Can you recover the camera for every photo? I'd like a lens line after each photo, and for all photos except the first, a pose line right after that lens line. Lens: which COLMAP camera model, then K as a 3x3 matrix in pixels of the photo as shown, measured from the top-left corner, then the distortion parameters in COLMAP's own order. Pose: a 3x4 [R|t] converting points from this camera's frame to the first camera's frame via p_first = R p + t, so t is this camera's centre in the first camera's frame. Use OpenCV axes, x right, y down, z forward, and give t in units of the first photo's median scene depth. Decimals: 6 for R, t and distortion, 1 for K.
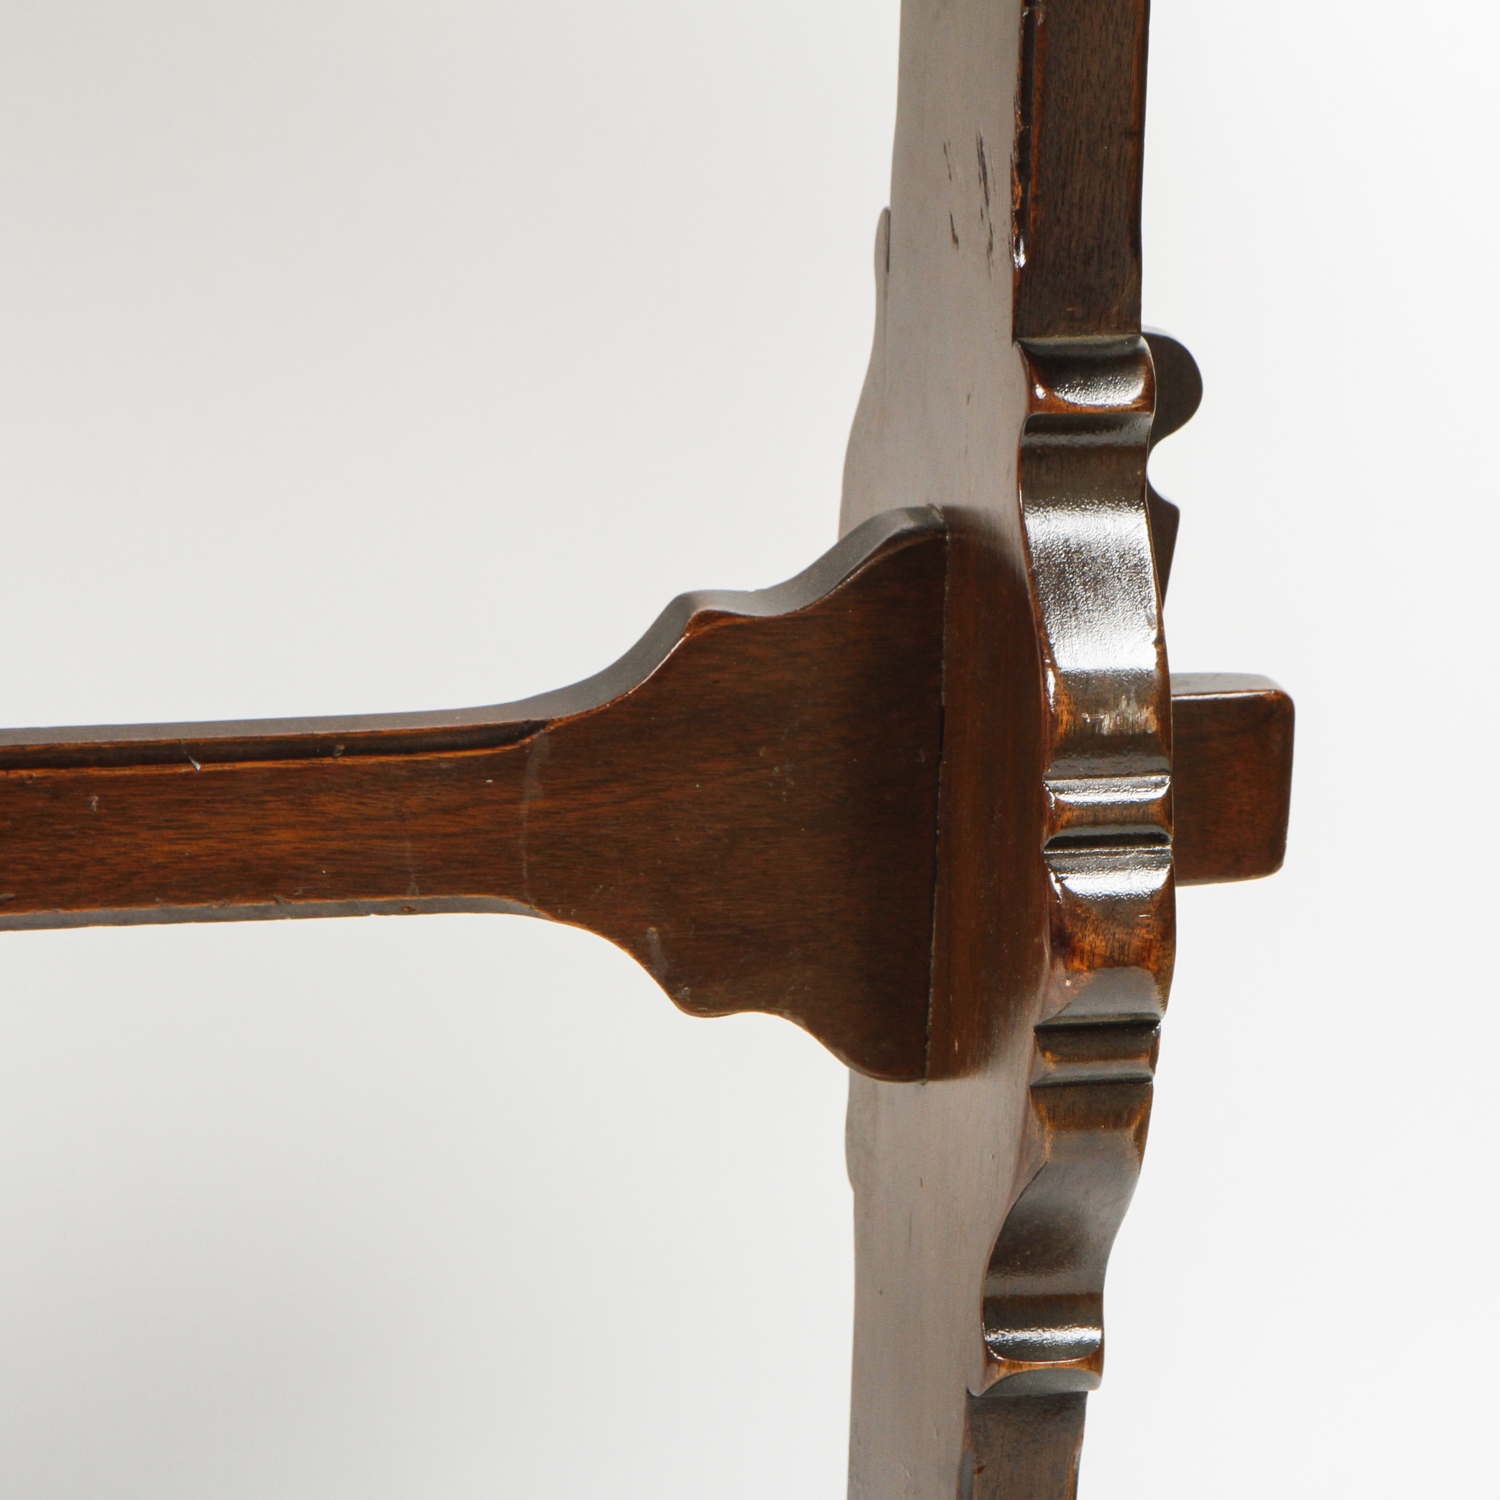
lens RADIAL K [[4514.9, 0, 751.9], [0, 4514.9, 751.9], [0, 0, 1]] dist [0.127036, 0.000000]
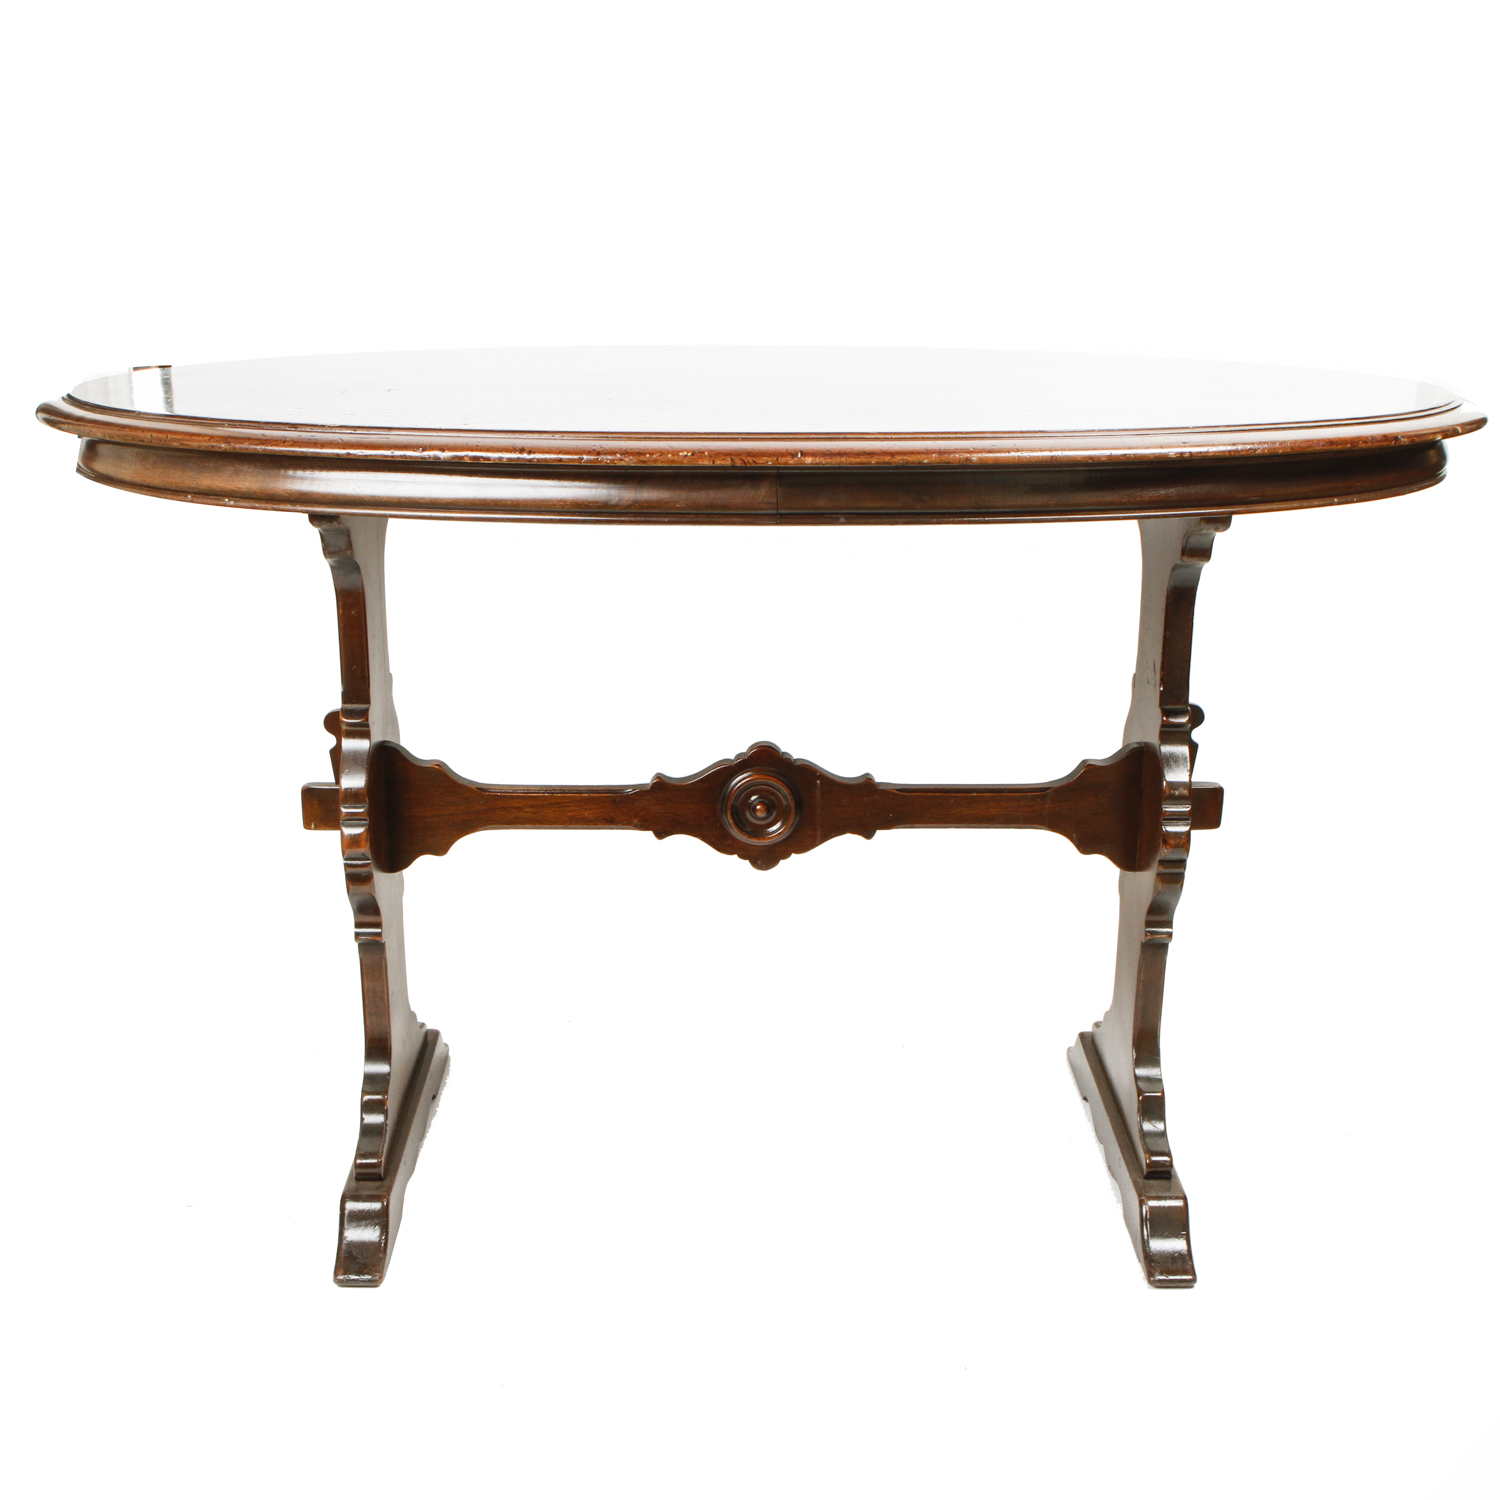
lens RADIAL K [[2435.0, 0, 751.7], [0, 2435.0, 750.3], [0, 0, 1]] dist [-0.063577, 0.000000]
pose [[0.972316, 0.038582, -0.230461, 0.220583], [-0.036211, 0.999239, 0.014510, -0.067882], [0.230845, -0.005763, 0.972973, -1.425130]]
